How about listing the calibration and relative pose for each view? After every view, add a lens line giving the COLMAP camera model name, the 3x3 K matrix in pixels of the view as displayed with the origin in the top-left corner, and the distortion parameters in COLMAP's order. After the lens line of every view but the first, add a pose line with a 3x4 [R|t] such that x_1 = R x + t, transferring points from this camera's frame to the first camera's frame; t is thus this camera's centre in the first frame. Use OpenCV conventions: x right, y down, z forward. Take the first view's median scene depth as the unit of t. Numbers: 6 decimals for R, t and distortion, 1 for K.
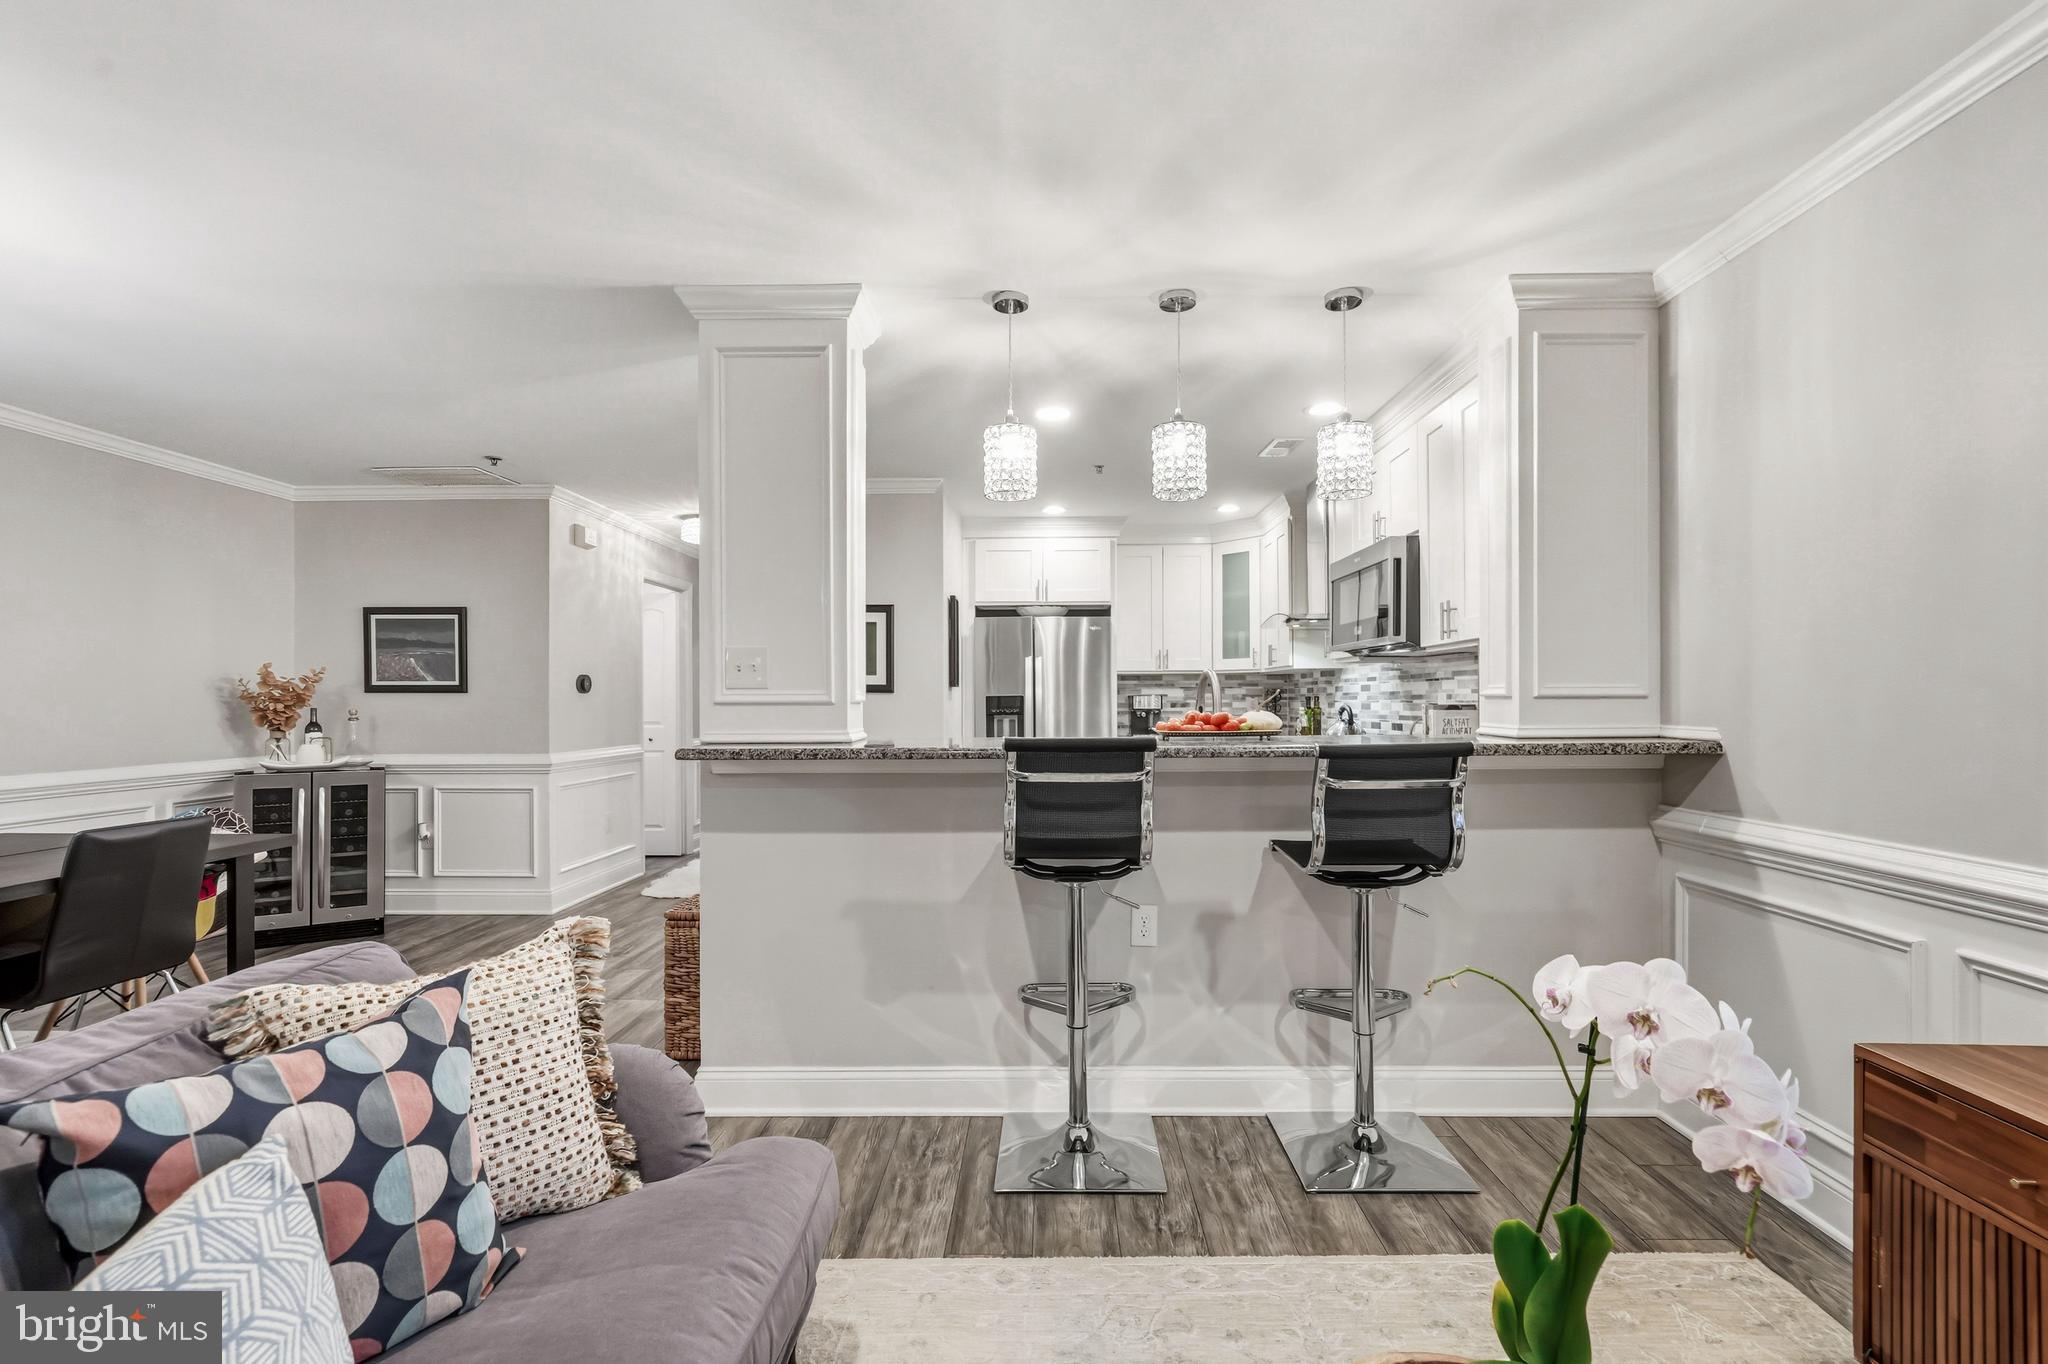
lens RADIAL K [[908.8, 0, 1022.6], [0, 908.8, 700.4], [0, 0, 1]] dist [-0.001296, 0.000050]
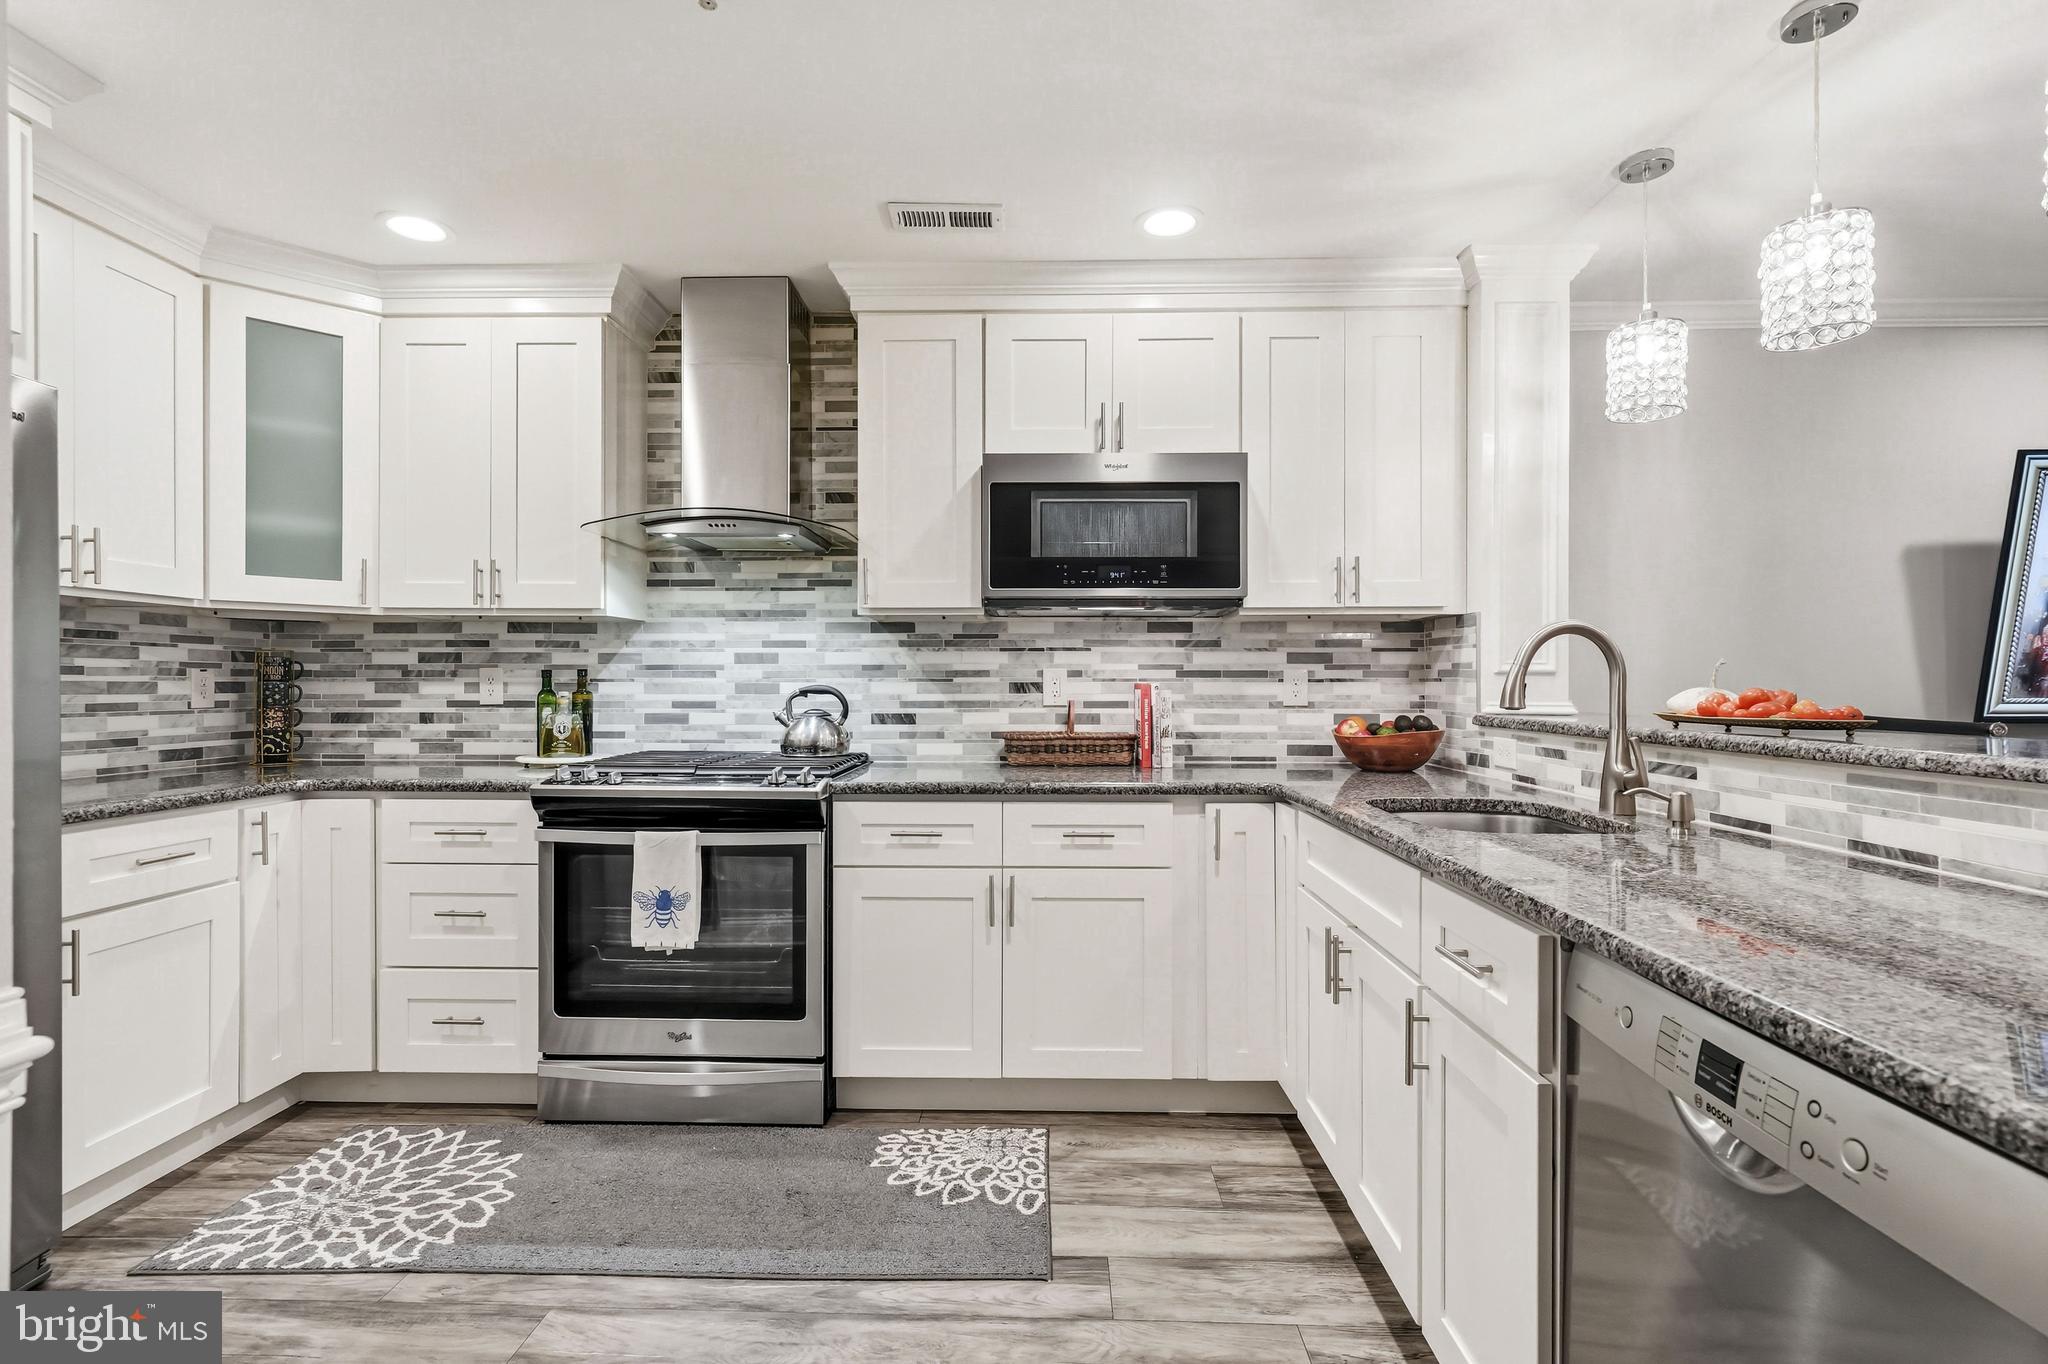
lens RADIAL K [[956.0, 0, 1030.7], [0, 956.0, 686.2], [0, 0, 1]] dist [-0.001861, 0.000378]
pose [[-0.012748, 0.002449, 0.999916, -0.211474], [-0.000570, 0.999997, -0.002456, 0.005436], [-0.999919, -0.000601, -0.012746, 0.665445]]
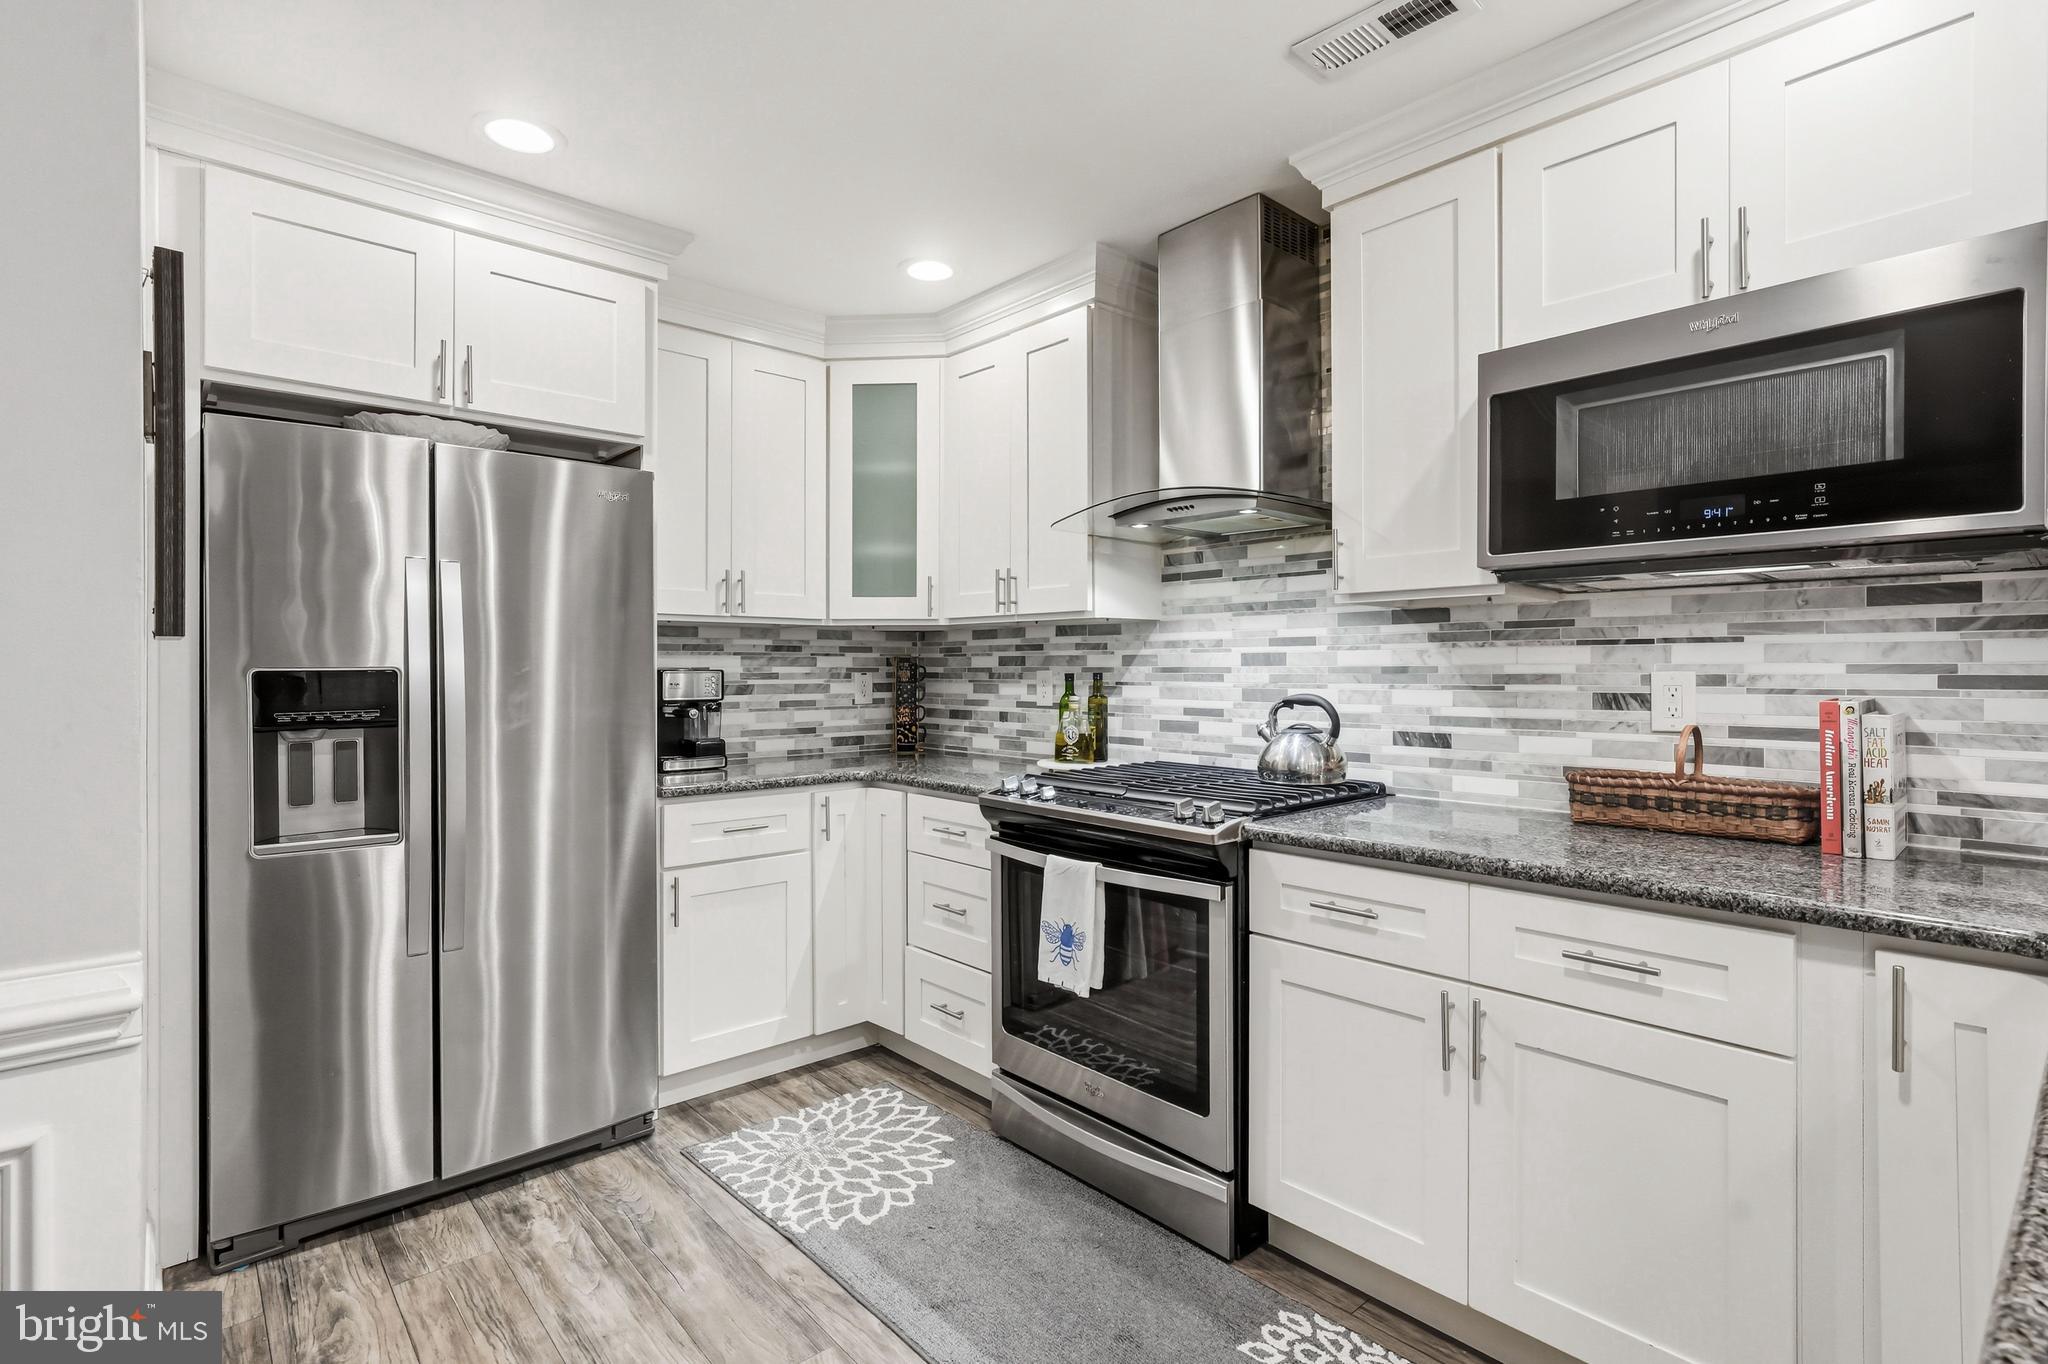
lens RADIAL K [[985.5, 0, 1024.9], [0, 985.5, 669.3], [0, 0, 1]] dist [-0.003661, 0.000125]
pose [[0.721912, 0.002086, 0.691982, -0.081469], [-0.000813, 0.999997, -0.002166, -0.005101], [-0.691984, 0.001001, 0.721912, 0.559554]]
